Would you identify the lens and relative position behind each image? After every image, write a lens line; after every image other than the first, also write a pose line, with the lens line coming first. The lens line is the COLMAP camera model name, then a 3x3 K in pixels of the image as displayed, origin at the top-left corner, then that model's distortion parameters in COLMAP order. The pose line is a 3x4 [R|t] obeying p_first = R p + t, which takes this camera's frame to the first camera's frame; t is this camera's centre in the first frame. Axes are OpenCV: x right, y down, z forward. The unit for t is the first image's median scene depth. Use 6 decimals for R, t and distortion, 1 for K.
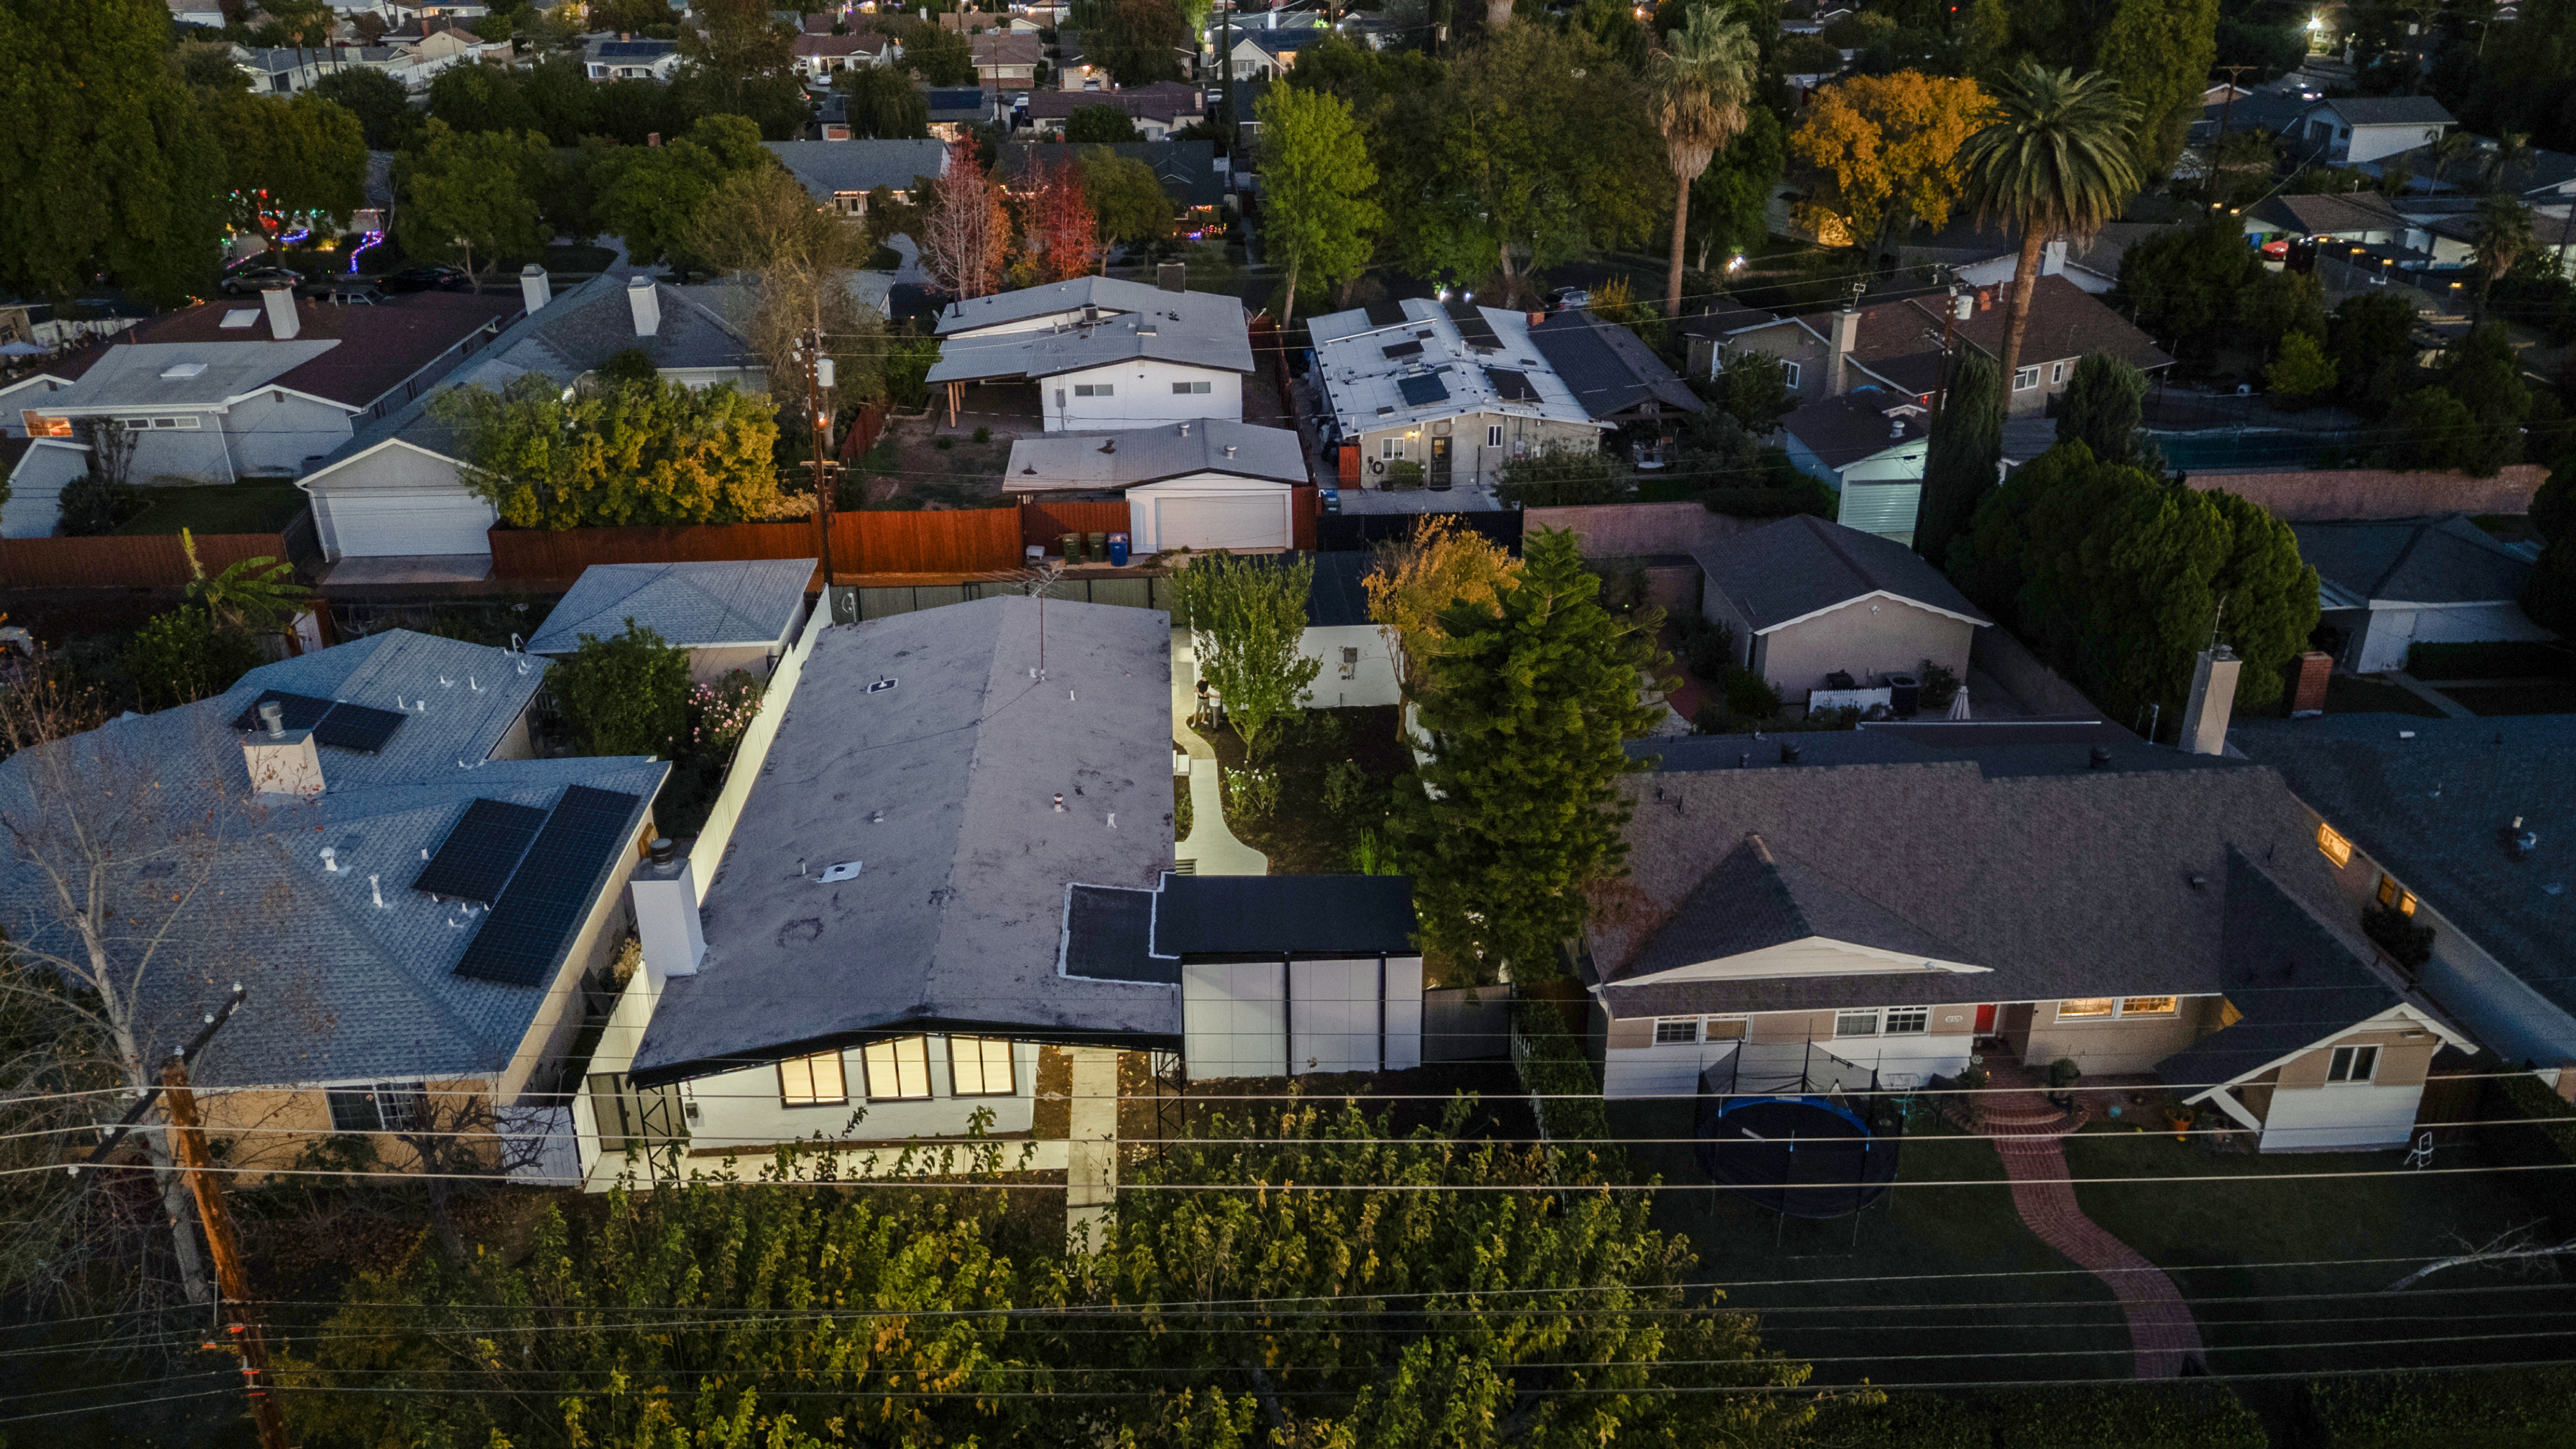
lens RADIAL K [[1885.5, 0, 1288.0], [0, 1885.5, 724.5], [0, 0, 1]] dist [0.090215, -0.096342]
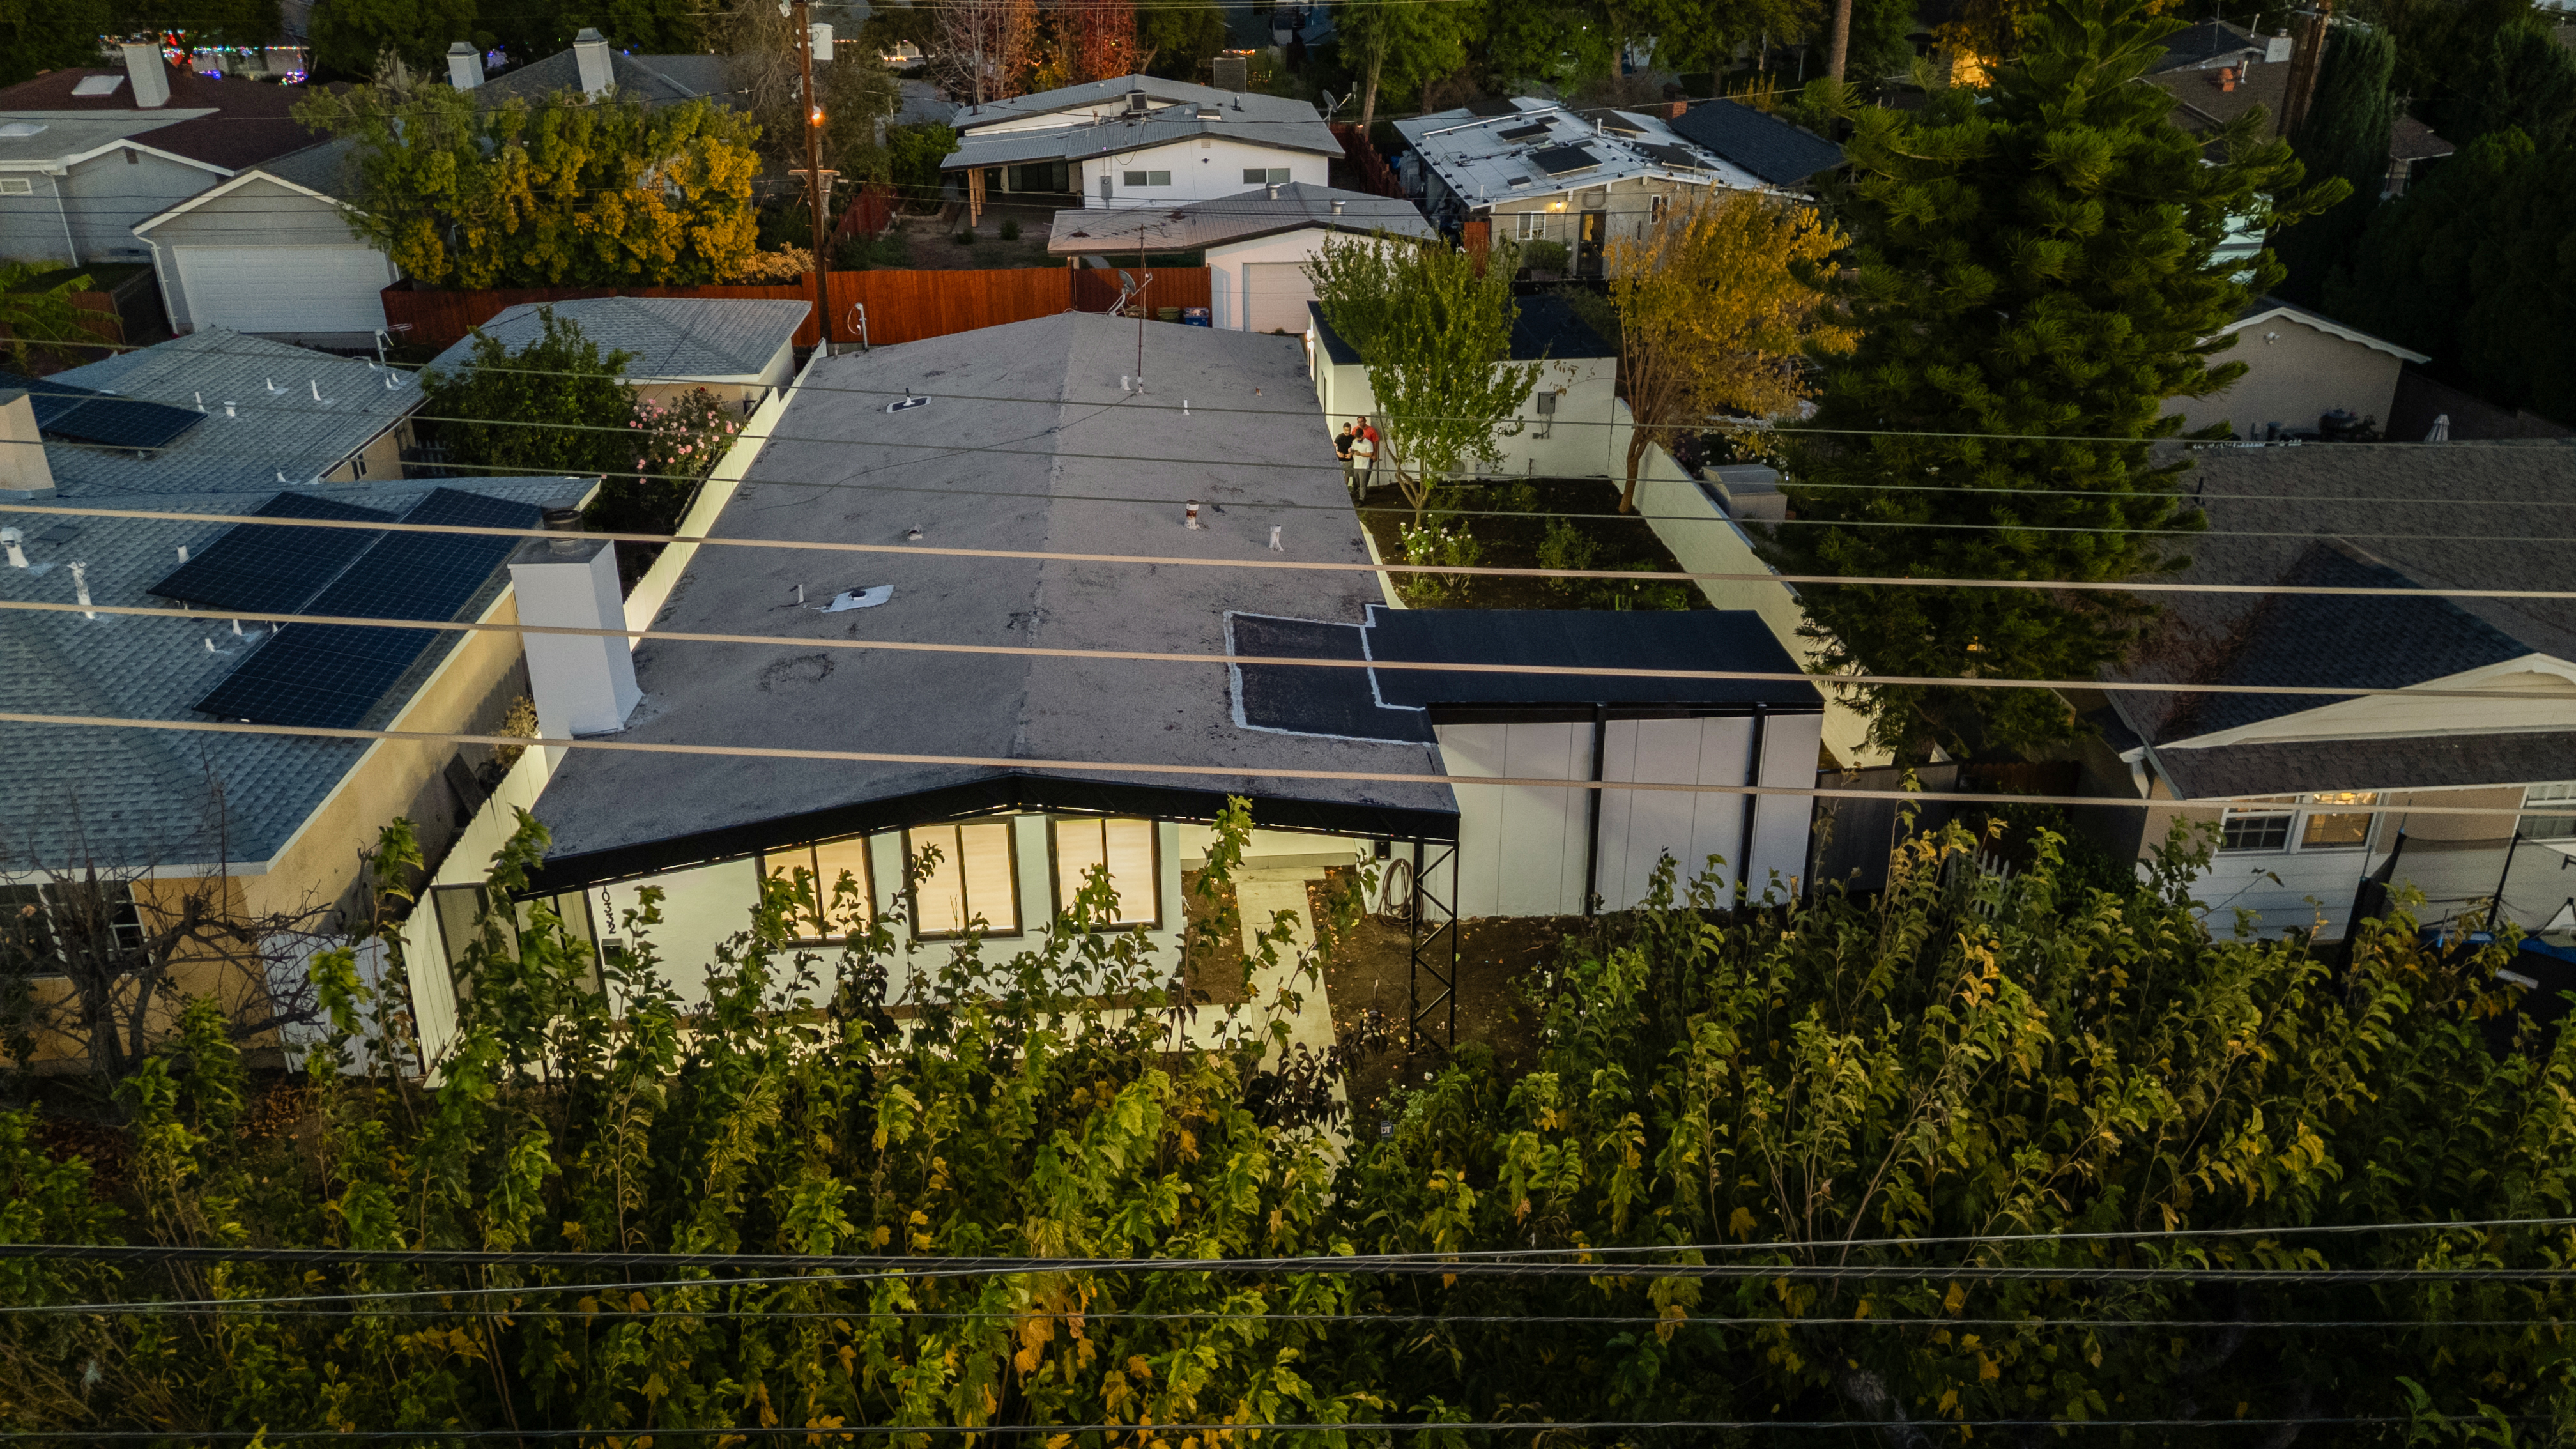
lens RADIAL K [[1890.3, 0, 1288.0], [0, 1890.3, 724.5], [0, 0, 1]] dist [0.080164, -0.080872]
pose [[0.999974, -0.000635, 0.007134, -0.060785], [0.000632, 1.000000, 0.000423, 0.073689], [-0.007134, -0.000419, 0.999974, 0.228433]]
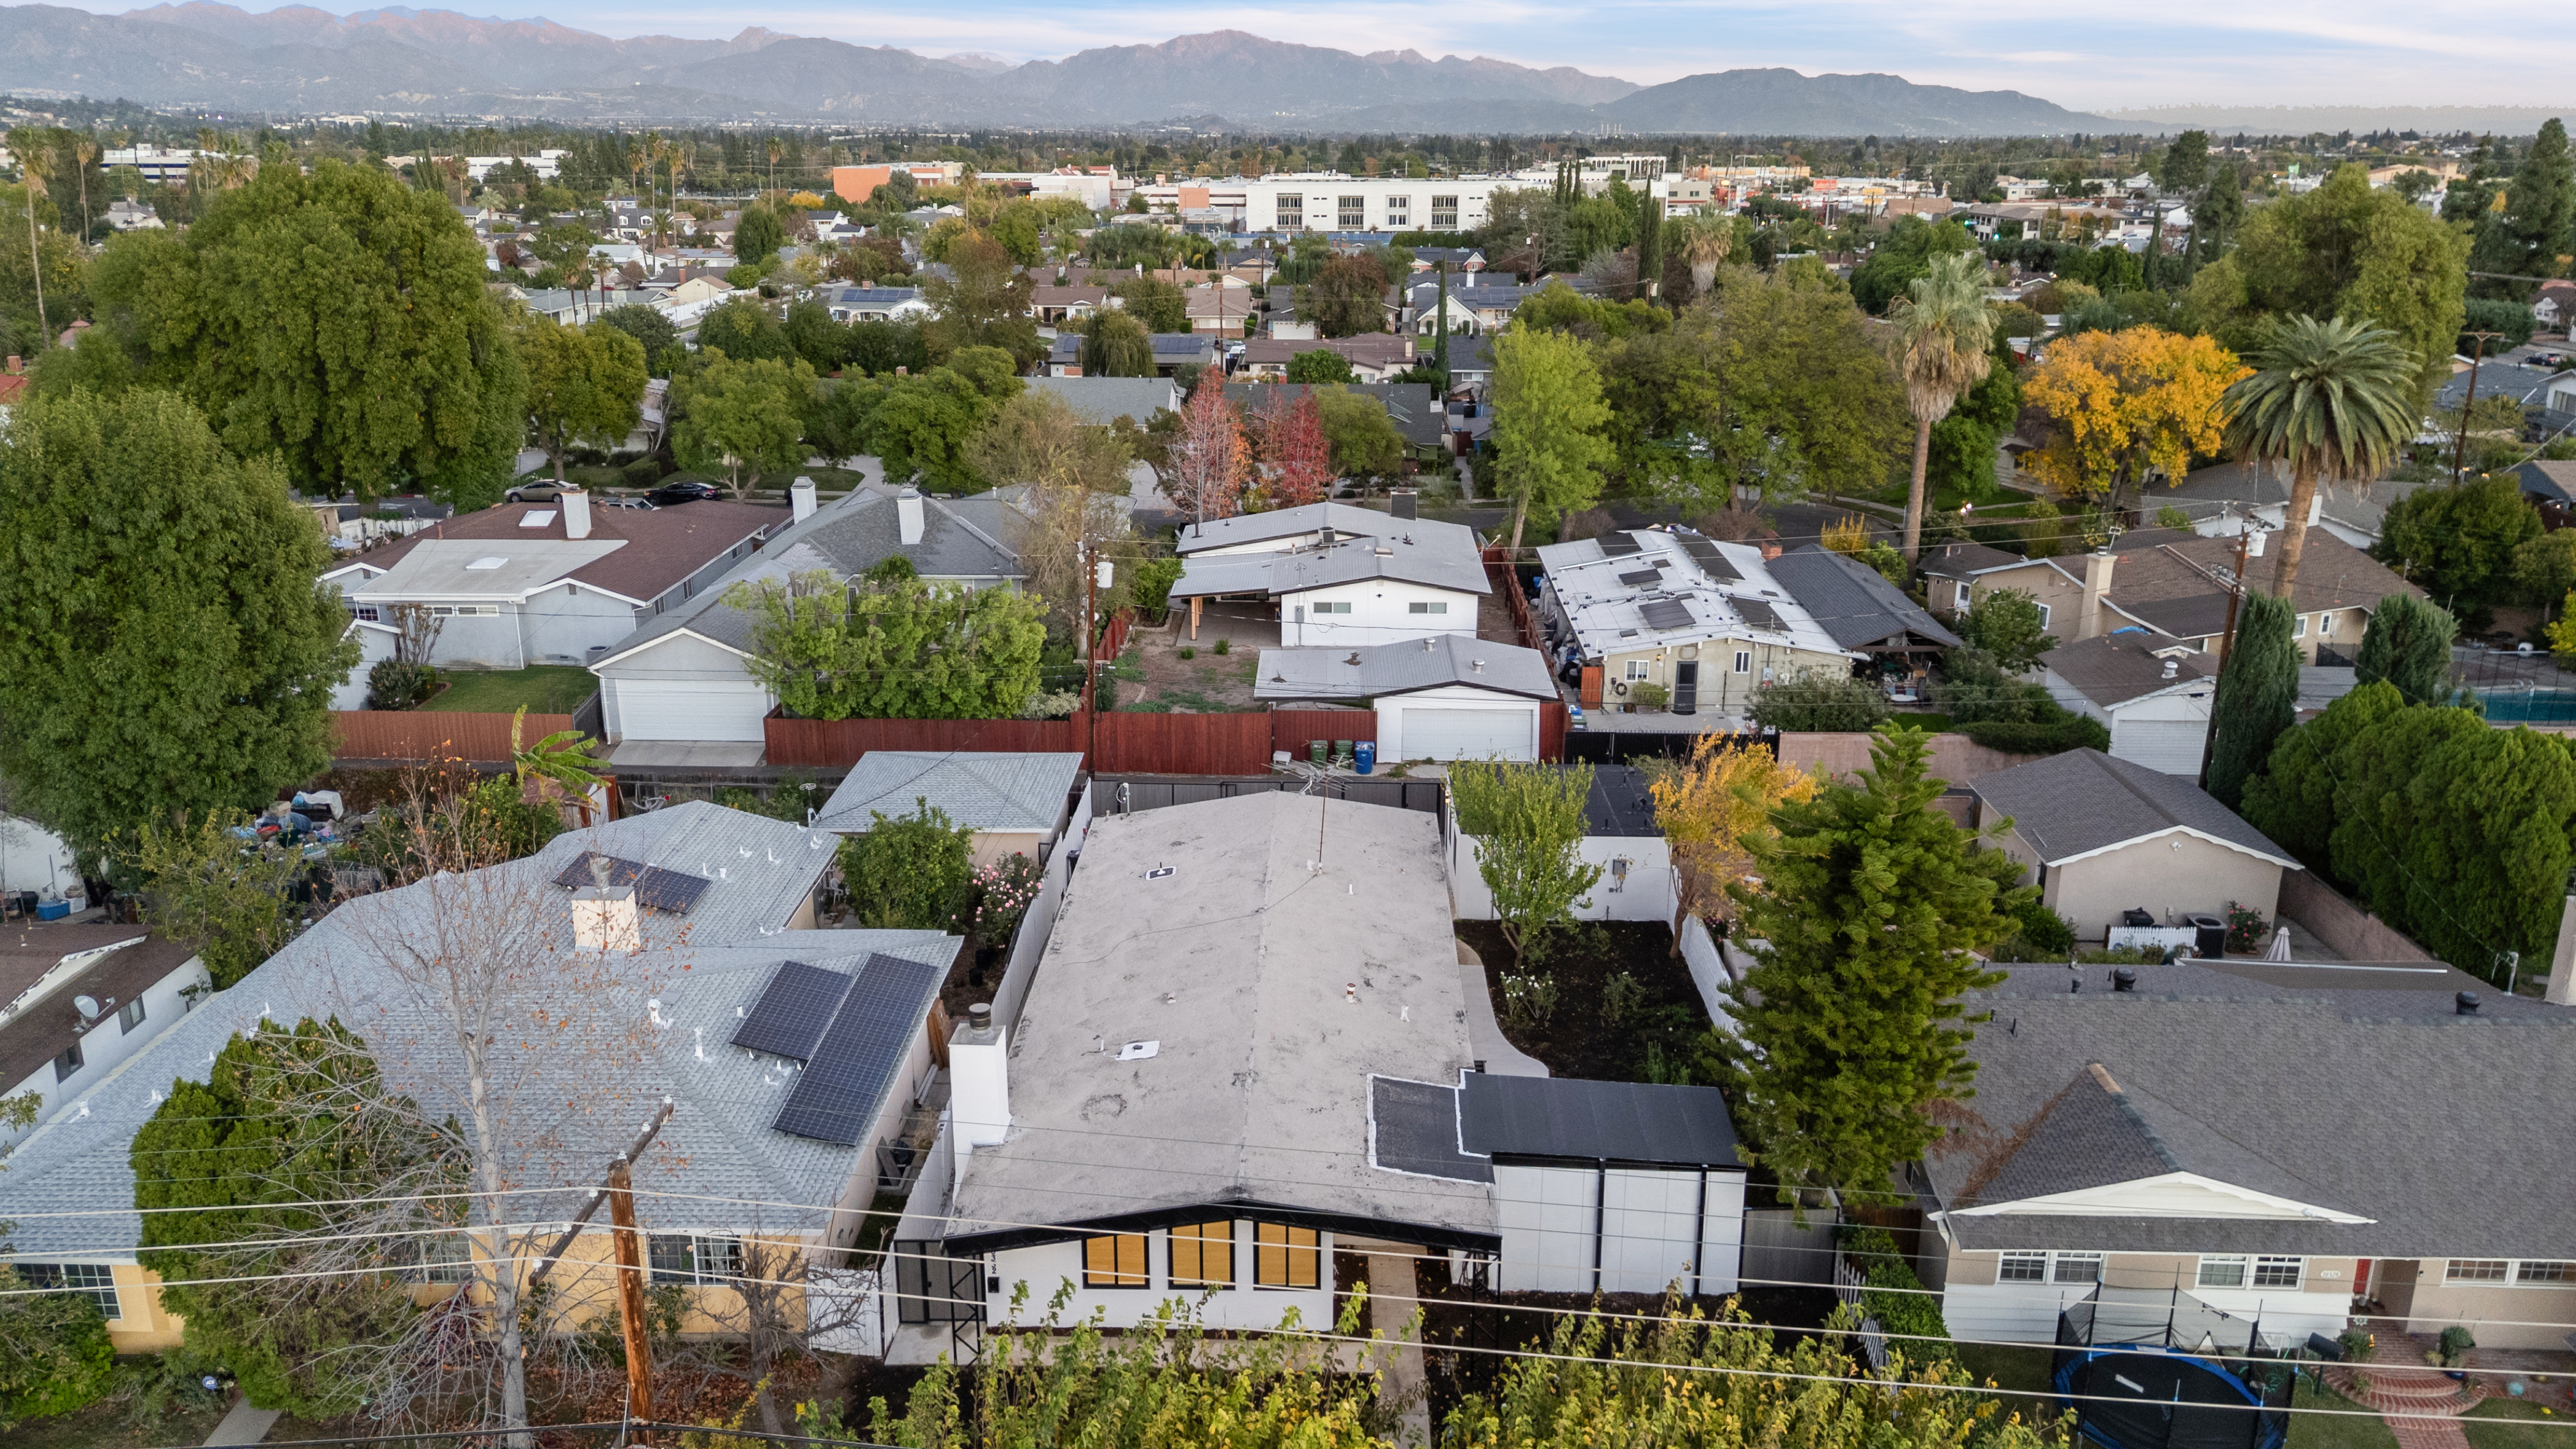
lens RADIAL K [[1890.3, 0, 1288.0], [0, 1890.3, 724.5], [0, 0, 1]] dist [0.080164, -0.080872]
pose [[0.995880, 0.036907, -0.082826, -0.050572], [-0.047139, 0.991012, -0.125194, 0.017944], [0.077461, 0.128582, 0.988669, 0.001834]]
